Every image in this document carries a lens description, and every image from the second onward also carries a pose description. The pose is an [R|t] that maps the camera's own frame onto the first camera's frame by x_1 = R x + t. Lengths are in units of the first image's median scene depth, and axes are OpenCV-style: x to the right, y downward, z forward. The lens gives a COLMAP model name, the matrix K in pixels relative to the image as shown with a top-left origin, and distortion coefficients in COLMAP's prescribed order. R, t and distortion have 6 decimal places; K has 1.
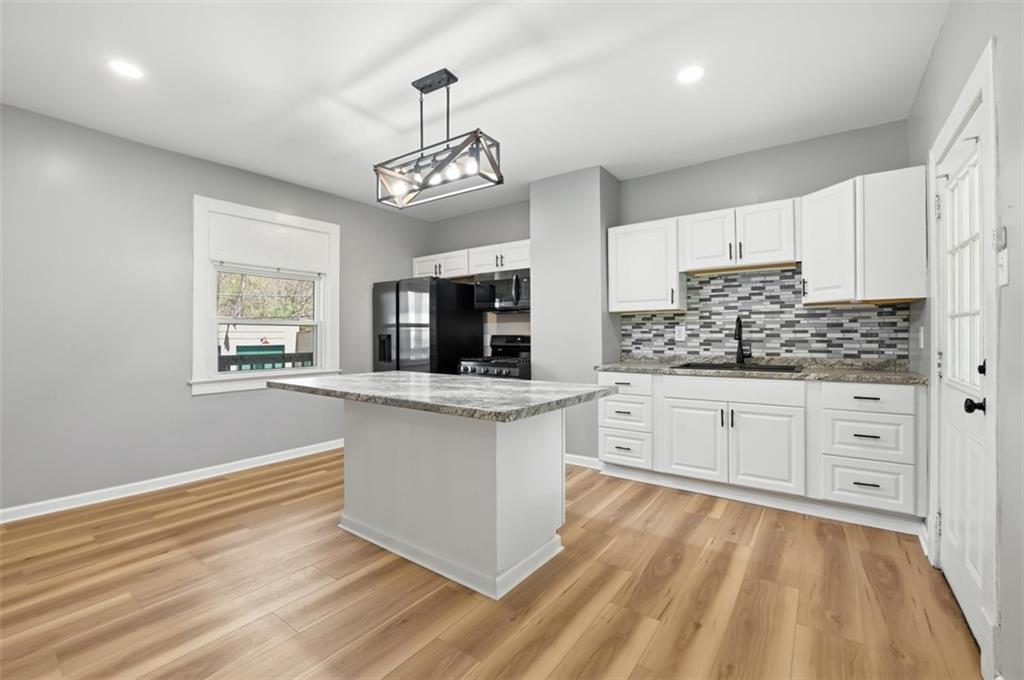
lens RADIAL K [[432.1, 0, 512.1], [0, 432.1, 337.2], [0, 0, 1]] dist [0.000236, 0.000144]
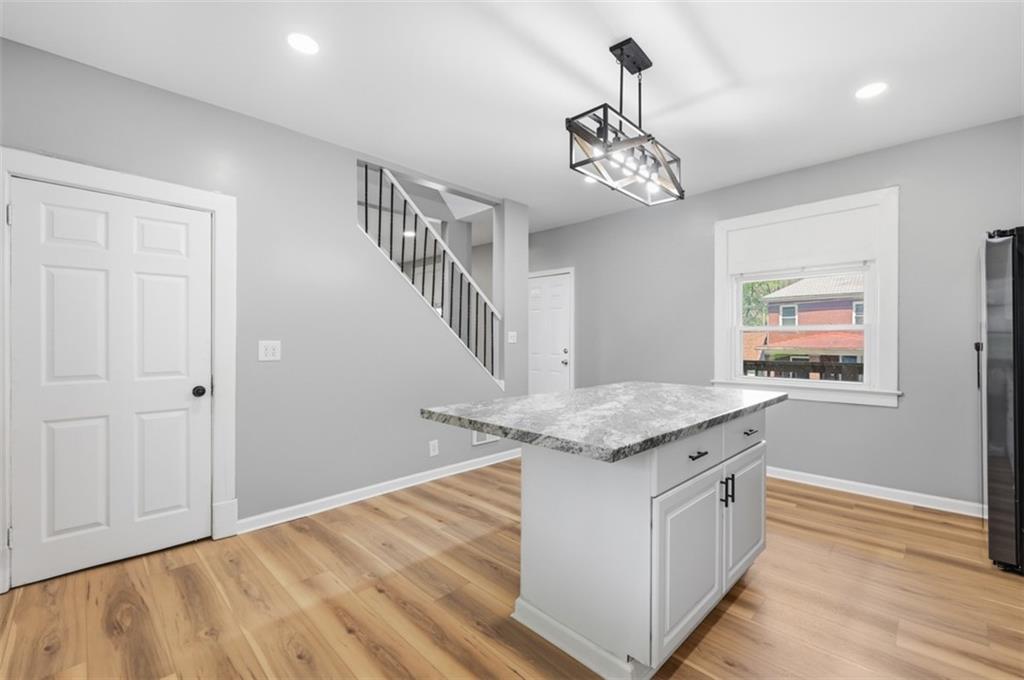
lens RADIAL K [[450.9, 0, 511.2], [0, 450.9, 335.2], [0, 0, 1]] dist [-0.000467, -0.000157]
pose [[-0.154690, -0.001148, -0.987962, 0.551864], [-0.000052, 0.999999, -0.001154, -0.018954], [0.987963, -0.000127, -0.154690, 0.644892]]
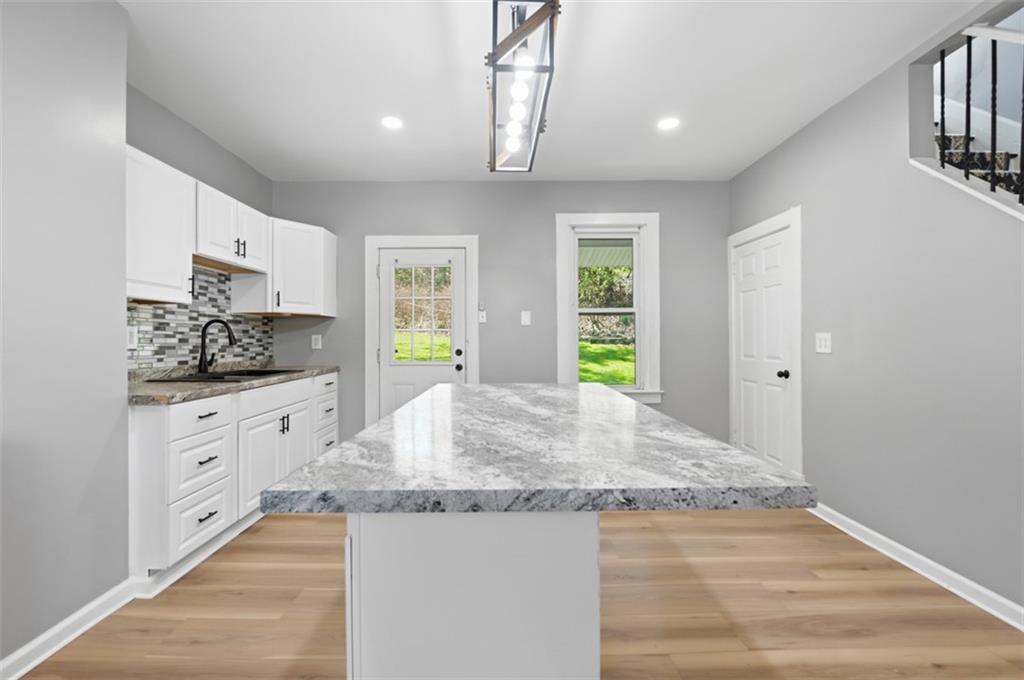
lens RADIAL K [[432.1, 0, 512.1], [0, 432.1, 337.2], [0, 0, 1]] dist [0.000236, 0.000144]
pose [[-0.595939, 0.008788, 0.802982, -0.526214], [0.007837, 0.999956, -0.005128, -0.001663], [-0.802992, 0.003237, -0.595981, 1.015546]]
